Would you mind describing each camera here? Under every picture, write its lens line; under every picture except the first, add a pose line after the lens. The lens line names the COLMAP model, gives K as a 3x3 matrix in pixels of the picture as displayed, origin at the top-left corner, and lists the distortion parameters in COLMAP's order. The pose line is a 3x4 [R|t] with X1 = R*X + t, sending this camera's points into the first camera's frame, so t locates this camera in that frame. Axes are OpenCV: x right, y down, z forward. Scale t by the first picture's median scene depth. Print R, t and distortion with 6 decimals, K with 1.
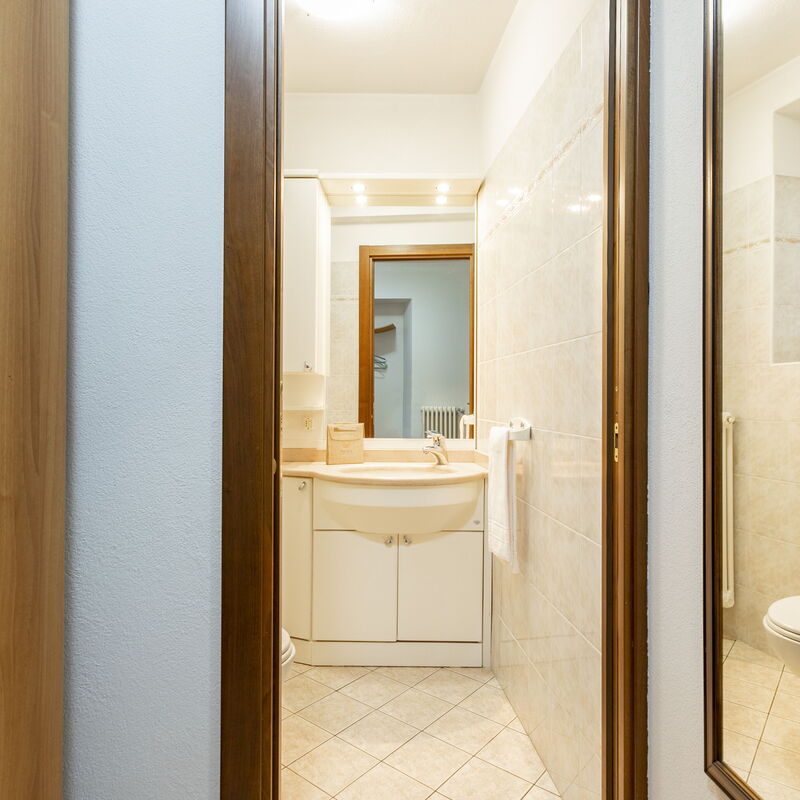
lens RADIAL K [[673.8, 0, 400.0], [0, 673.8, 400.0], [0, 0, 1]] dist [-0.001061, 0.003118]
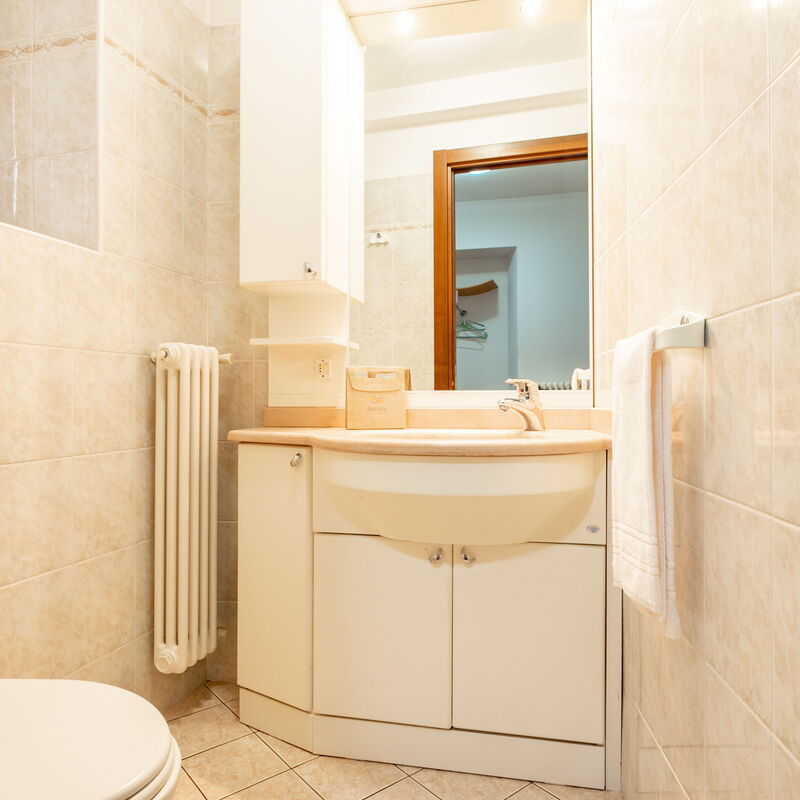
lens RADIAL K [[630.5, 0, 397.6], [0, 630.5, 405.3], [0, 0, 1]] dist [-0.015075, 0.002626]
pose [[0.976792, -0.007241, -0.214068, 0.068010], [0.003218, 0.999812, -0.019137, 0.088240], [0.214167, 0.018004, 0.976631, 0.453545]]
